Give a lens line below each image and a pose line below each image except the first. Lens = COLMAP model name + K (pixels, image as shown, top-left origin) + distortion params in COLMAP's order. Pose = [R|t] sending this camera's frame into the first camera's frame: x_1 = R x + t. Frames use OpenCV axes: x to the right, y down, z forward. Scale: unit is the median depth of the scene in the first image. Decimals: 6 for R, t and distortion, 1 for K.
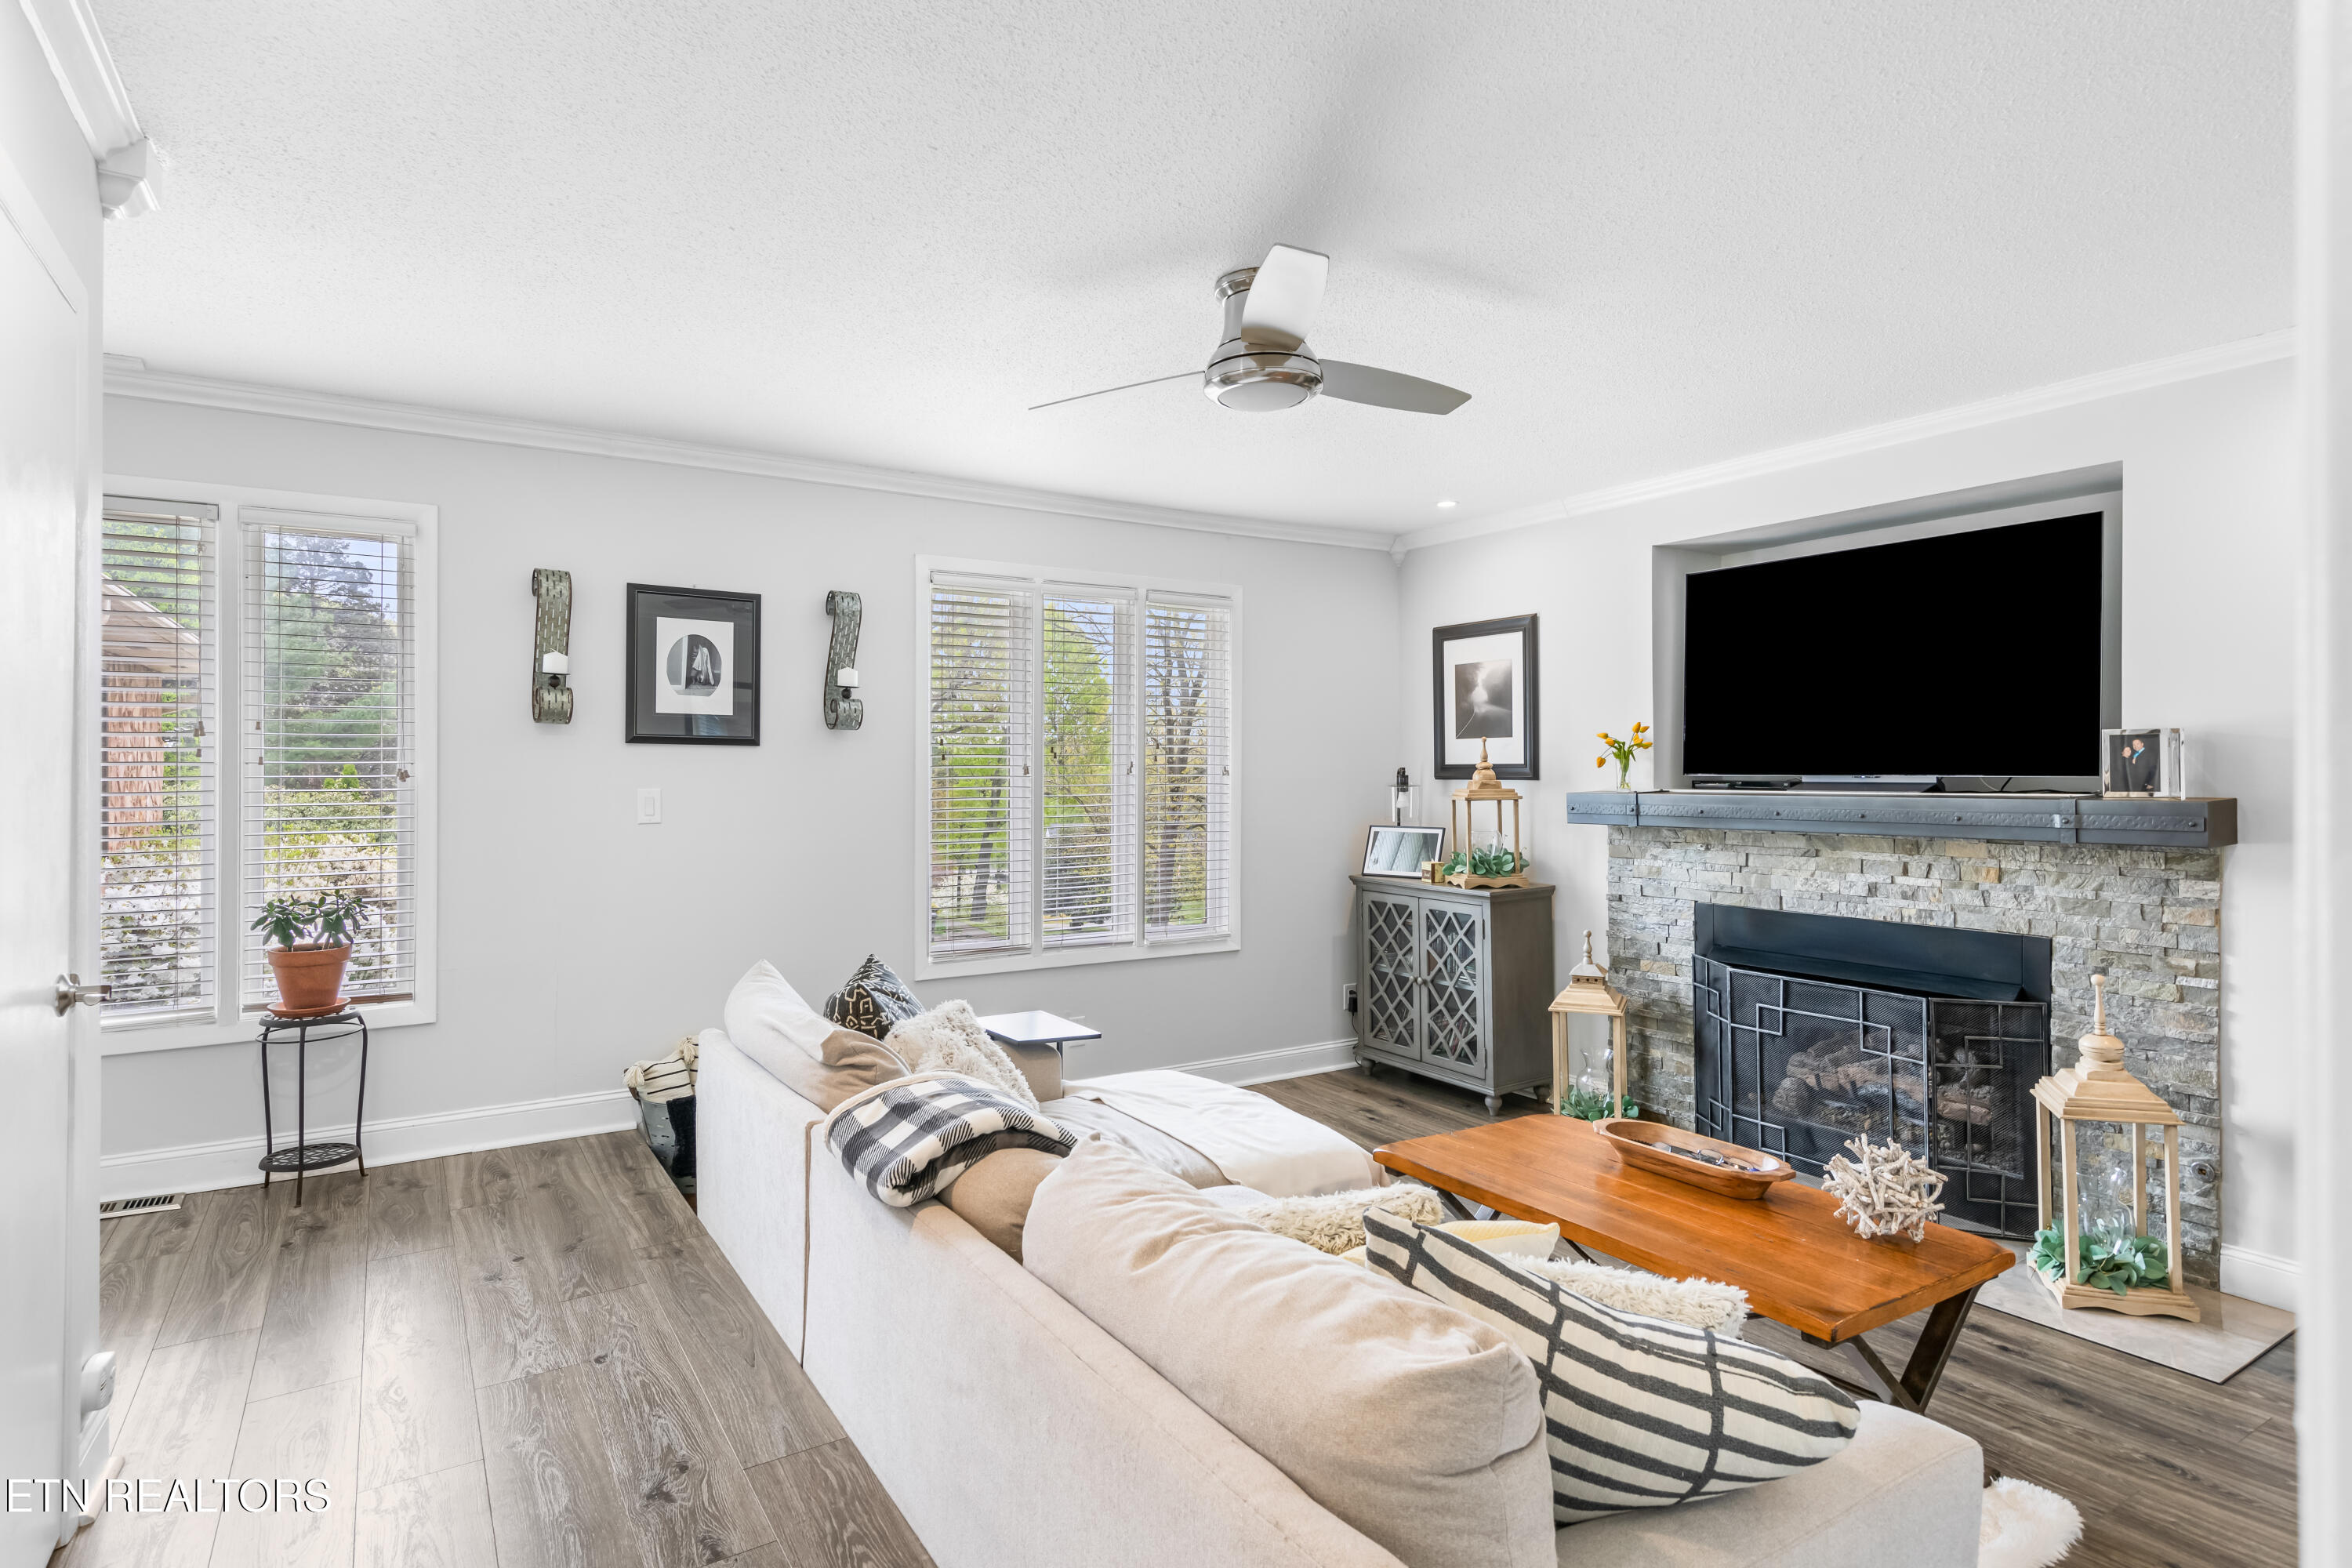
lens RADIAL K [[1269.1, 0, 1158.9], [0, 1269.1, 776.8], [0, 0, 1]] dist [0.007341, 0.002086]
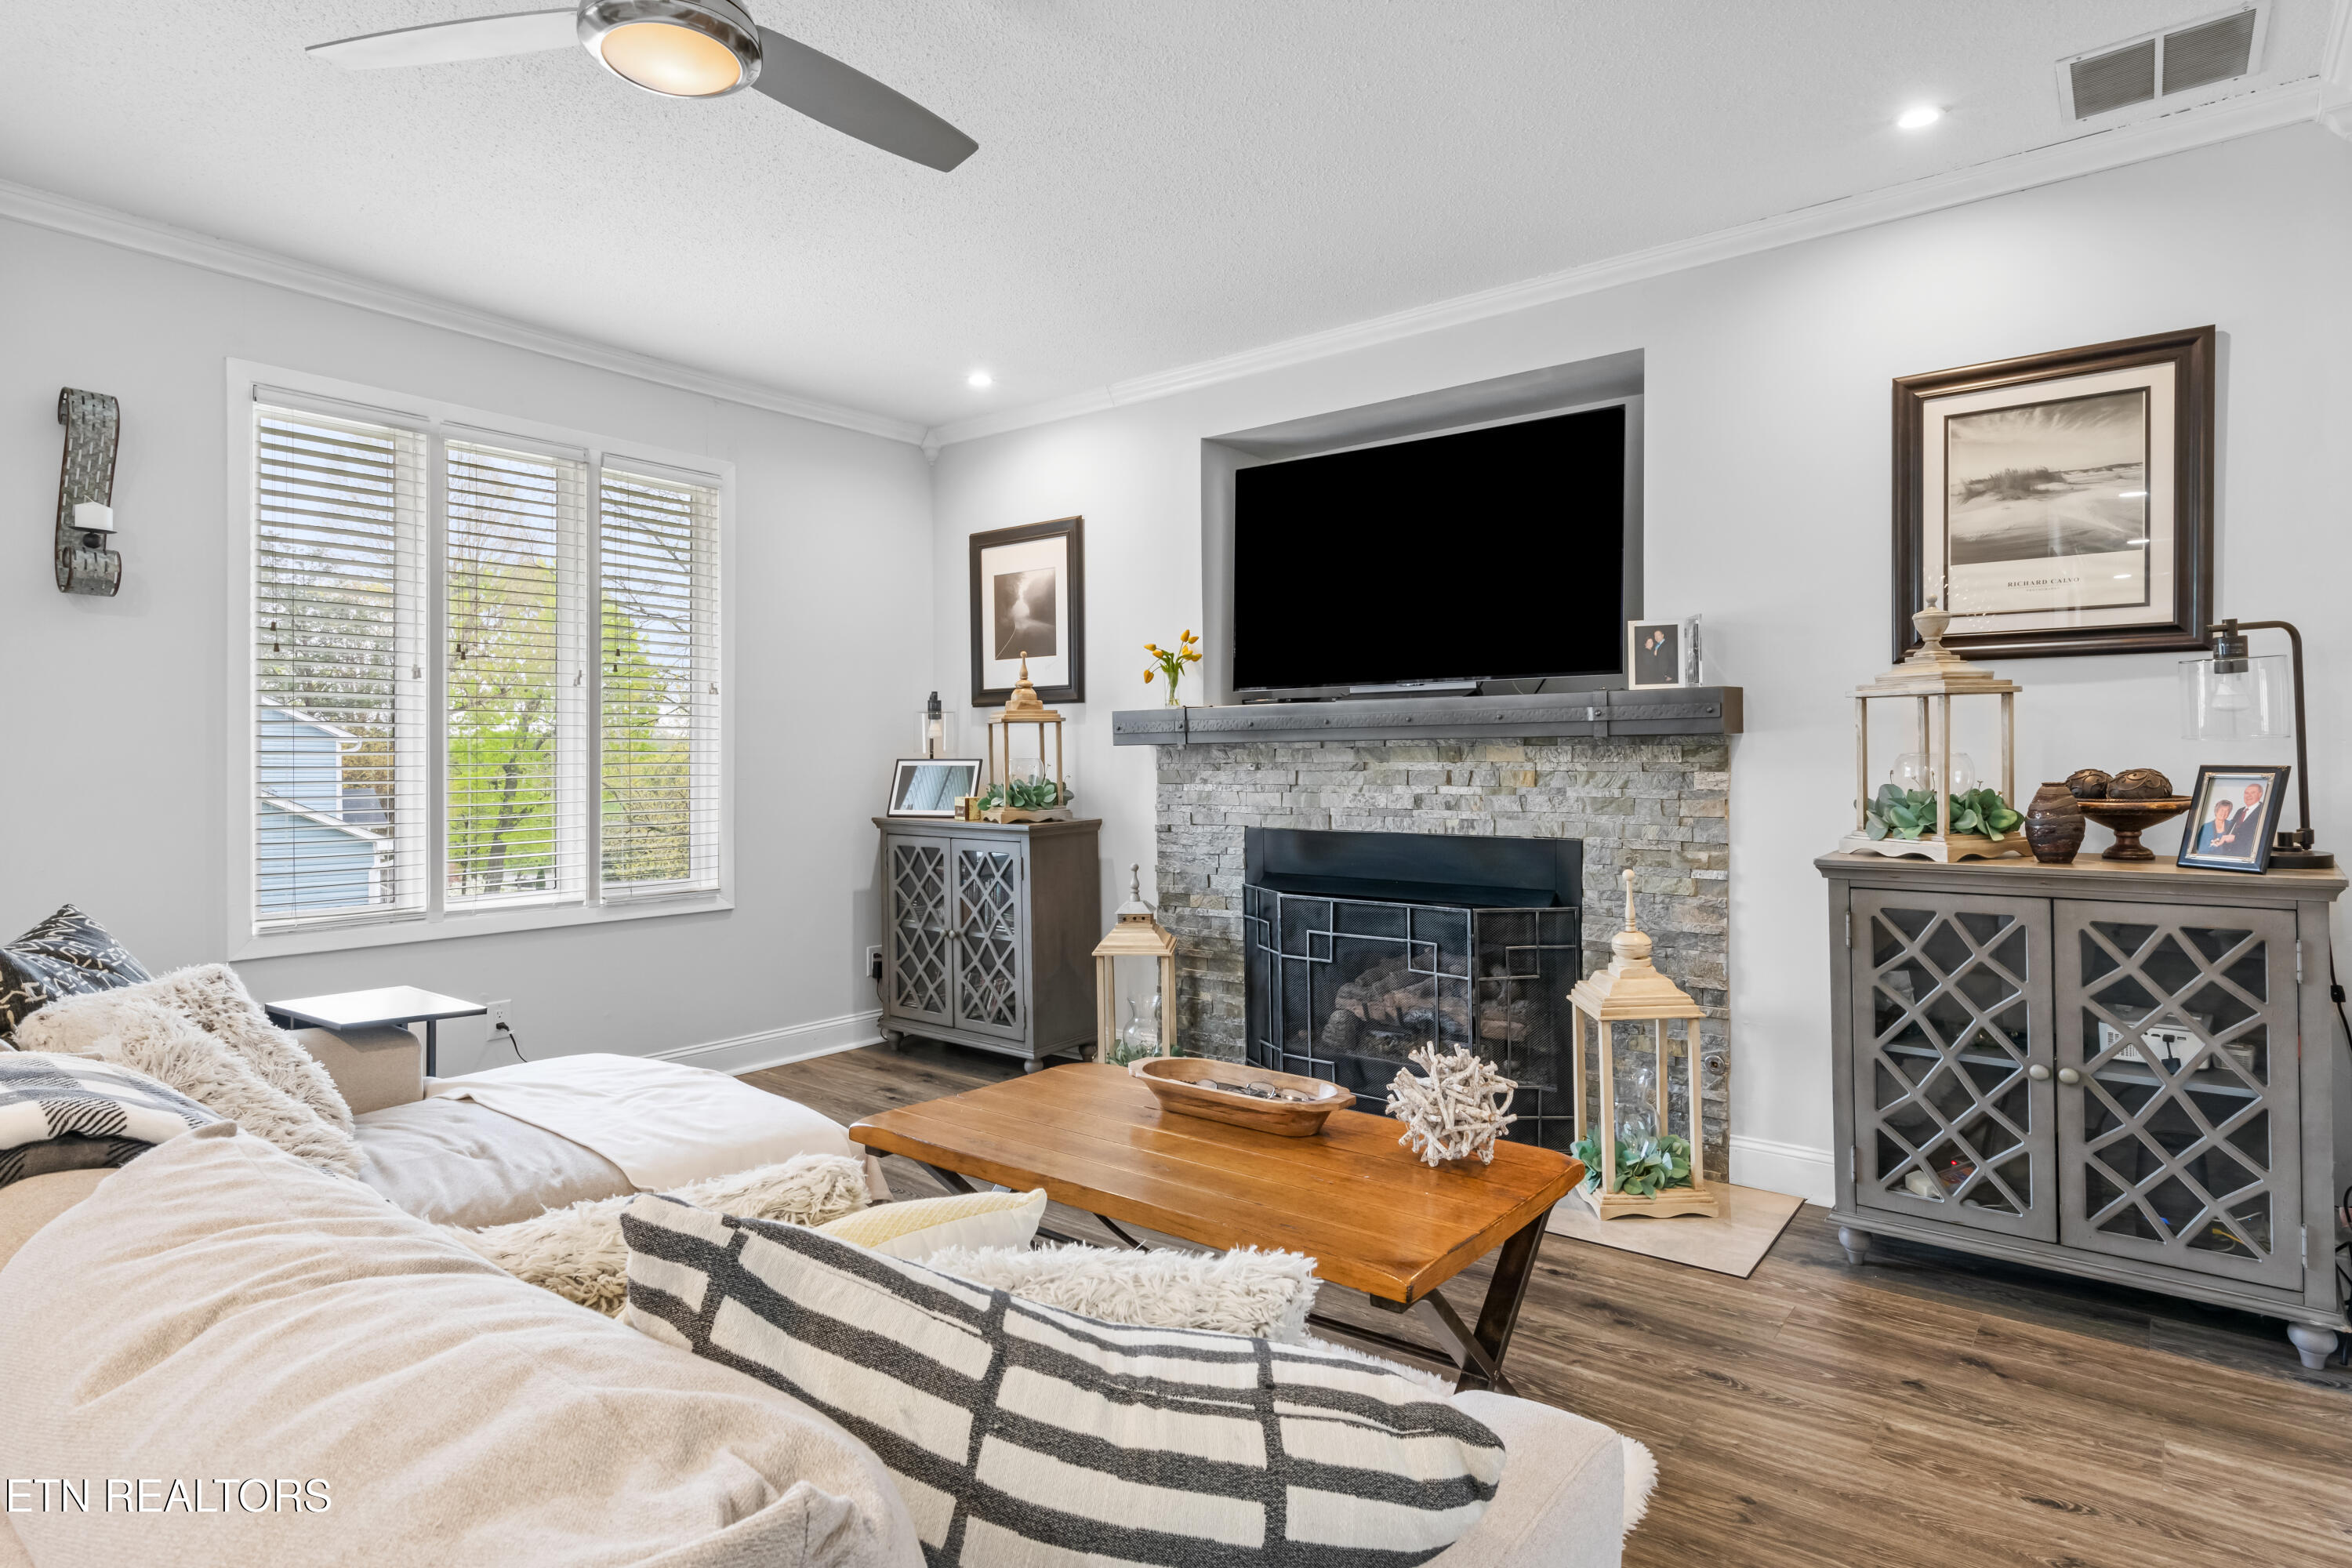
lens RADIAL K [[1269.1, 0, 1188.3], [0, 1269.1, 772.0], [0, 0, 1]] dist [0.007341, 0.002086]
pose [[0.938271, -0.001650, 0.345898, 0.077346], [0.001903, 0.999998, -0.000393, 0.068145], [-0.345897, 0.001027, 0.938272, 0.179862]]
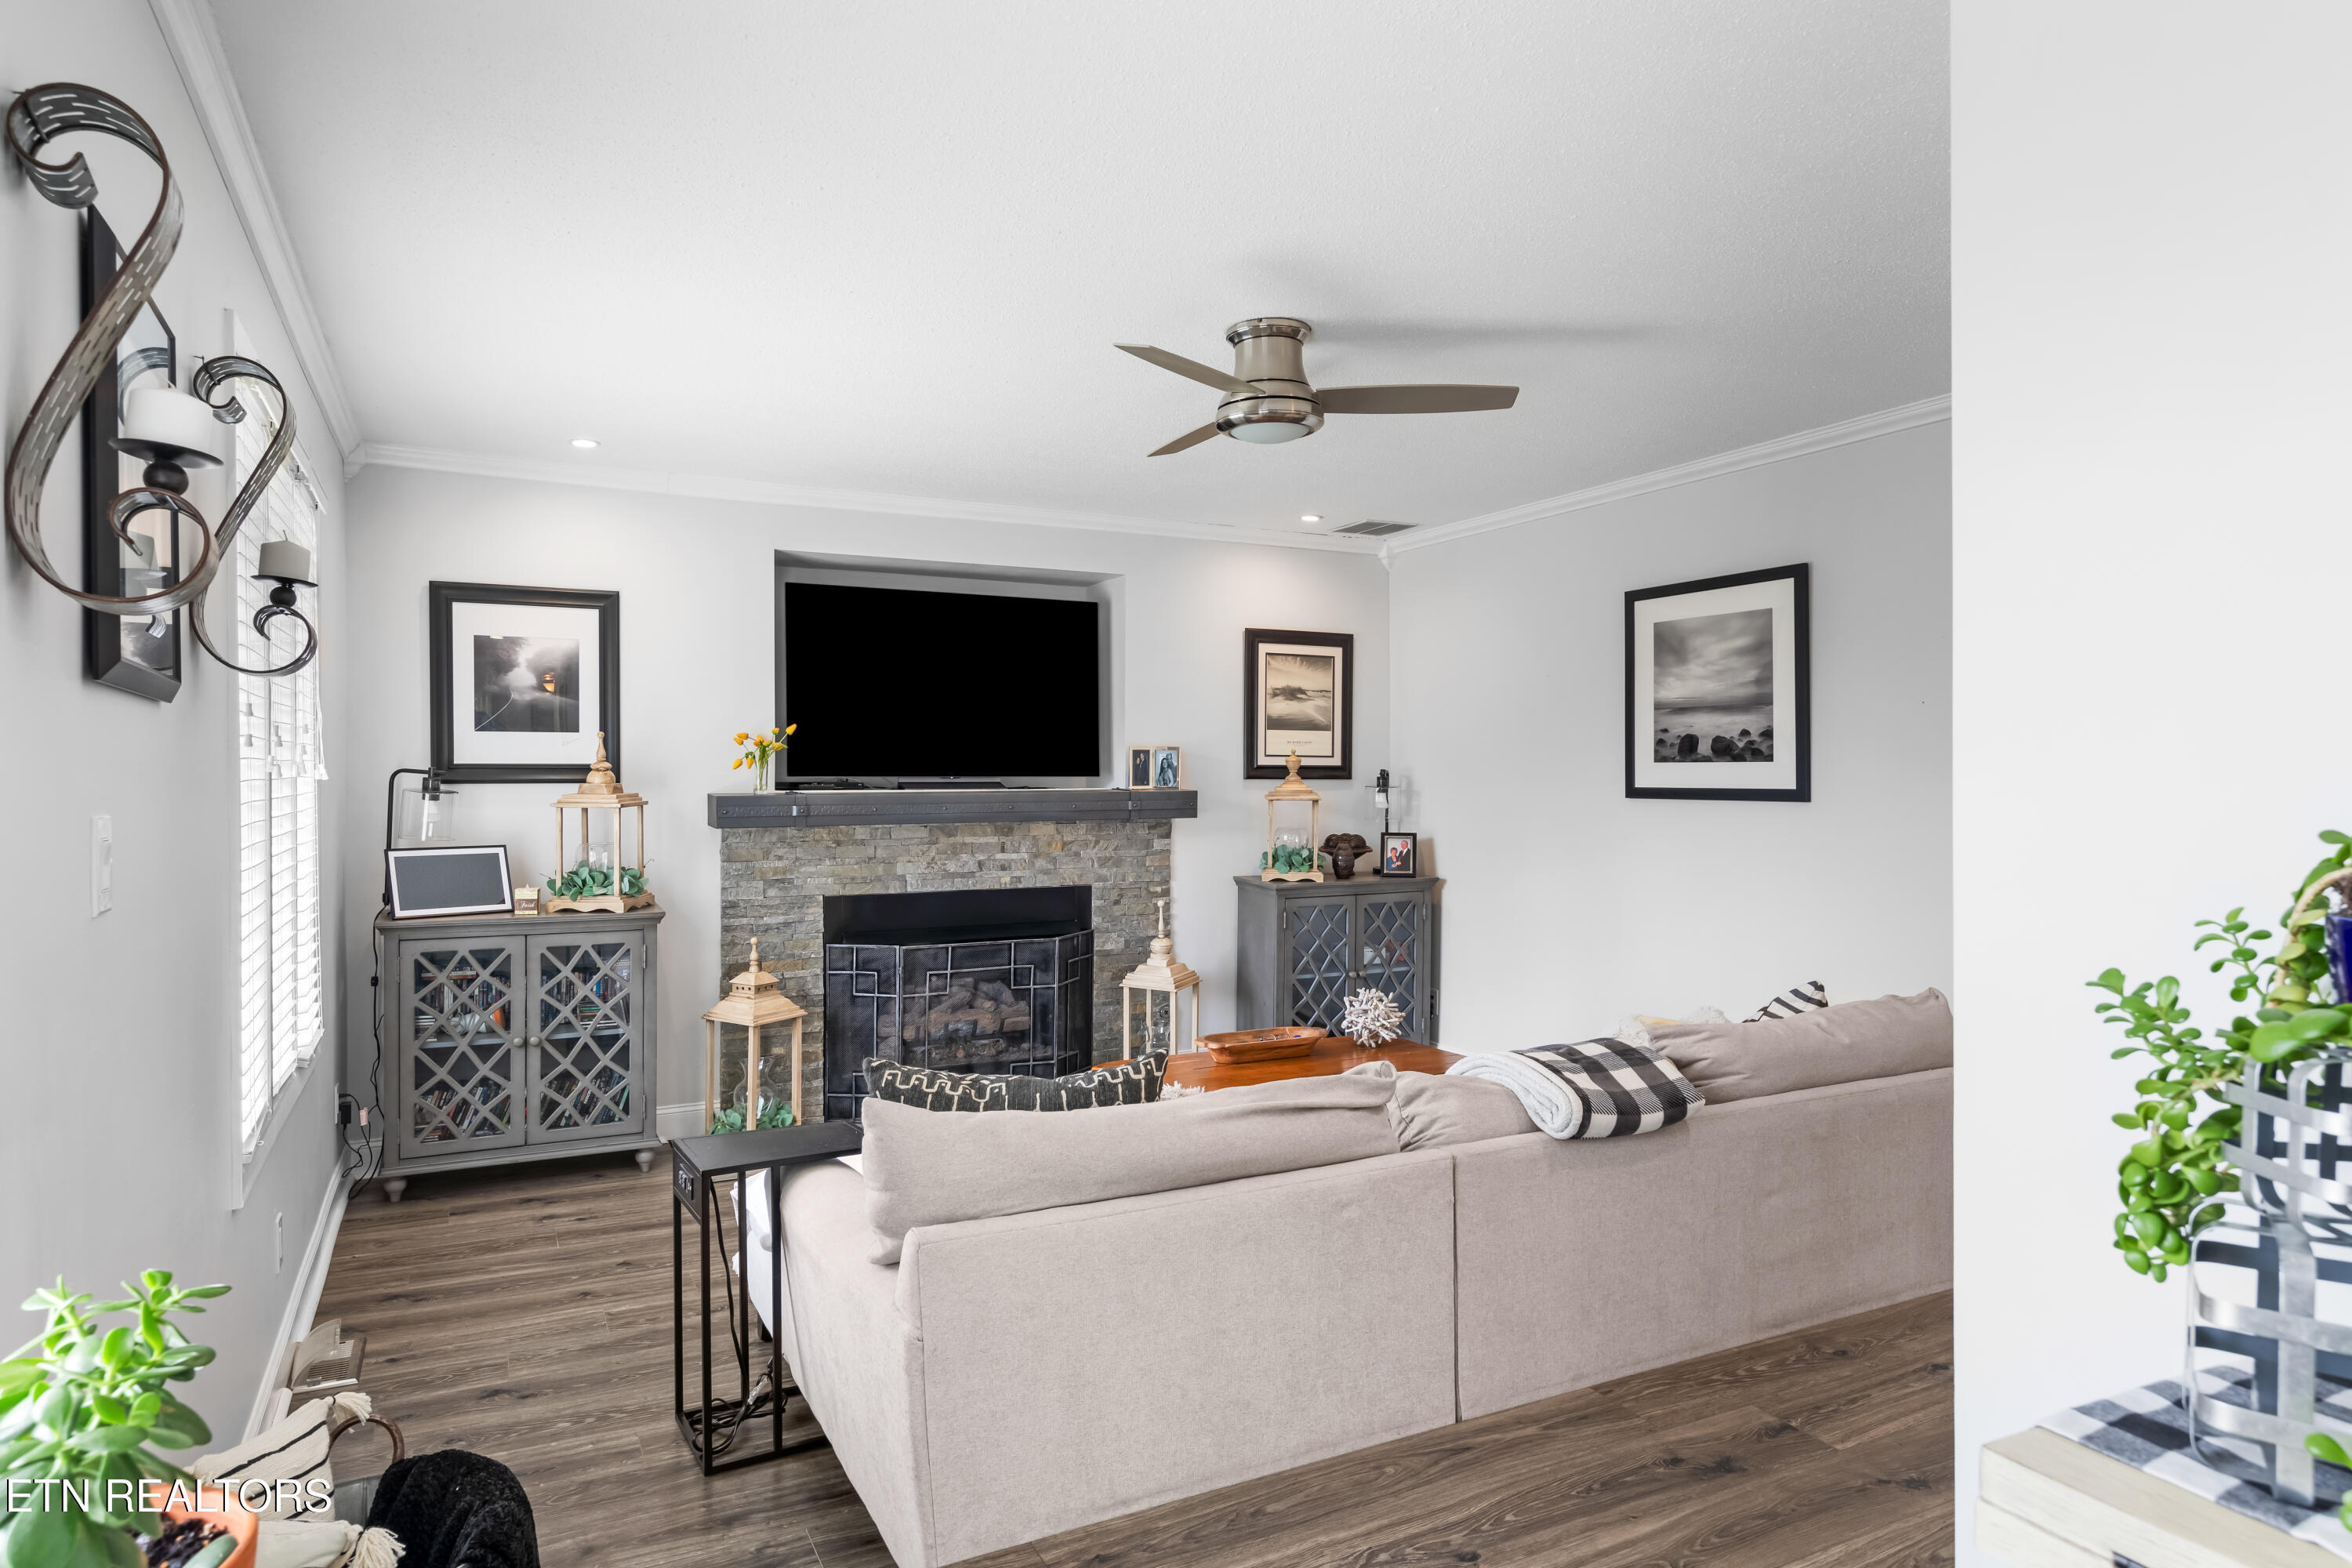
lens RADIAL K [[1378.9, 0, 1178.3], [0, 1378.9, 795.1], [0, 0, 1]] dist [0.004384, 0.000972]
pose [[0.053466, -0.013545, 0.998478, -0.823381], [0.005609, 0.999896, 0.013264, 0.000522], [-0.998554, 0.004891, 0.053537, 0.742904]]
